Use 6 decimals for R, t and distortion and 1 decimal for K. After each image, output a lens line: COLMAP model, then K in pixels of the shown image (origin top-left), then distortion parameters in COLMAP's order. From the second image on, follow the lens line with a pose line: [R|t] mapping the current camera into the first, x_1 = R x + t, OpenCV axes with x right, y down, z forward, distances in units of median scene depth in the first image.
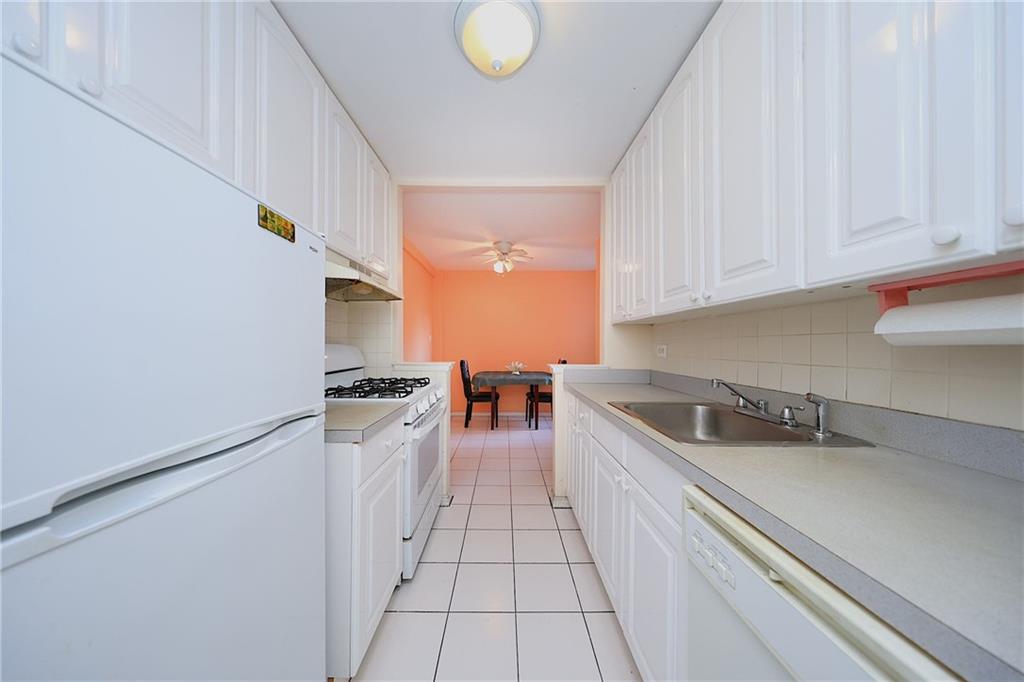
lens RADIAL K [[296.4, 0, 510.3], [0, 296.4, 339.3], [0, 0, 1]] dist [-0.003463, -0.000080]
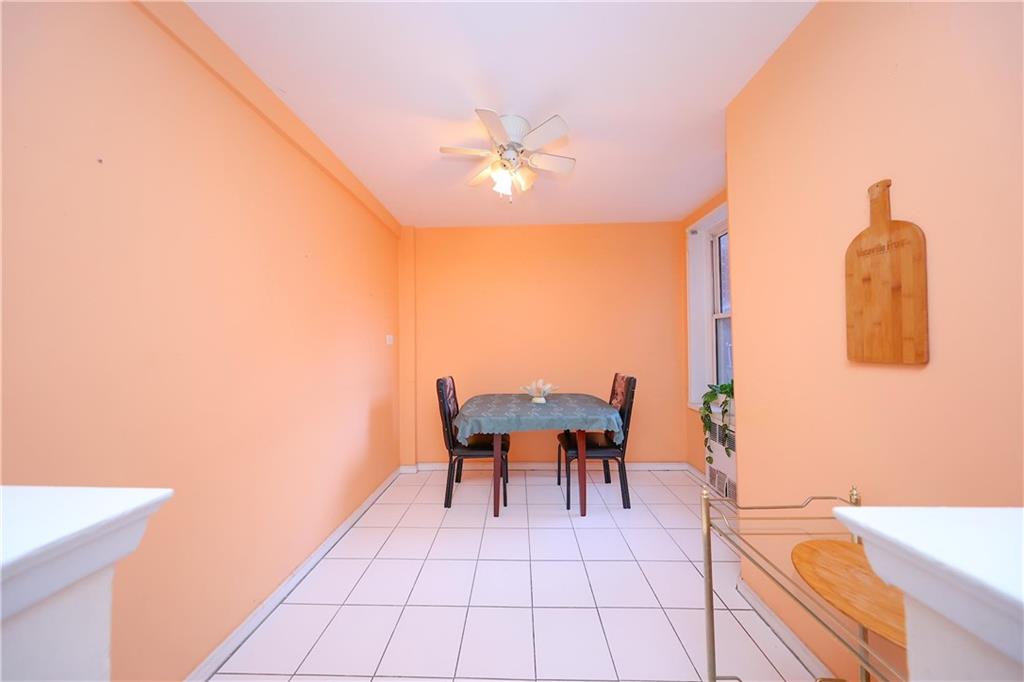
lens RADIAL K [[297.1, 0, 515.4], [0, 297.1, 348.2], [0, 0, 1]] dist [0.000152, 0.000044]
pose [[0.999469, -0.014201, -0.029343, -0.015614], [0.014675, 0.999764, 0.016013, 0.015636], [0.029108, -0.016435, 0.999441, 0.904041]]
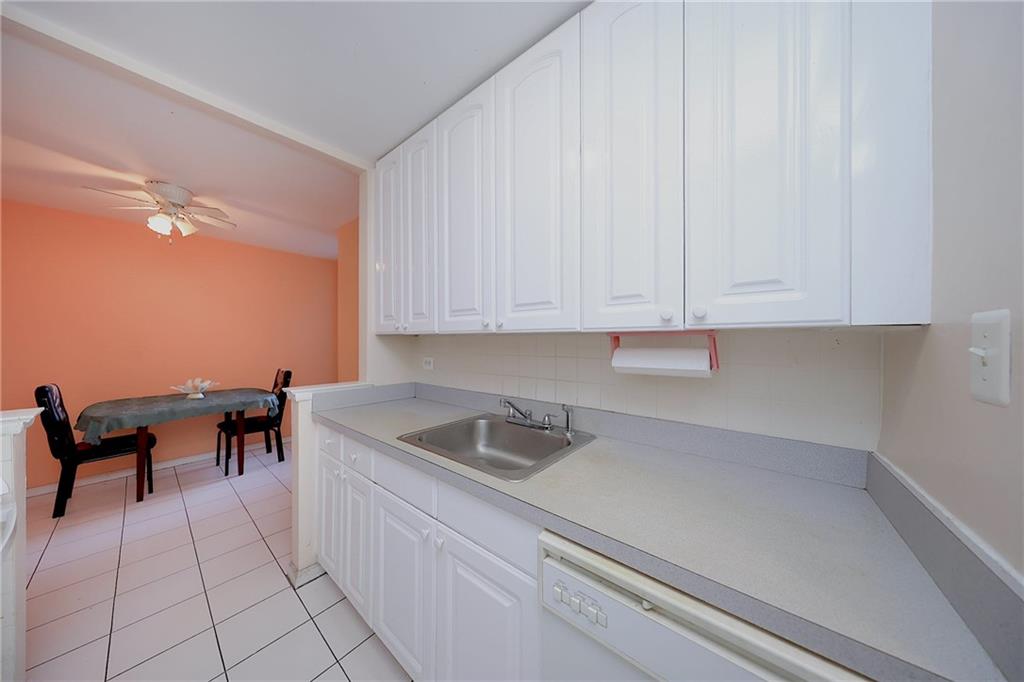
lens RADIAL K [[296.4, 0, 510.3], [0, 296.4, 339.3], [0, 0, 1]] dist [-0.003463, -0.000080]
pose [[0.640889, 0.003501, 0.767626, -0.071891], [-0.015588, 0.999843, 0.008455, -0.050893], [-0.767475, -0.017385, 0.640843, 0.143159]]
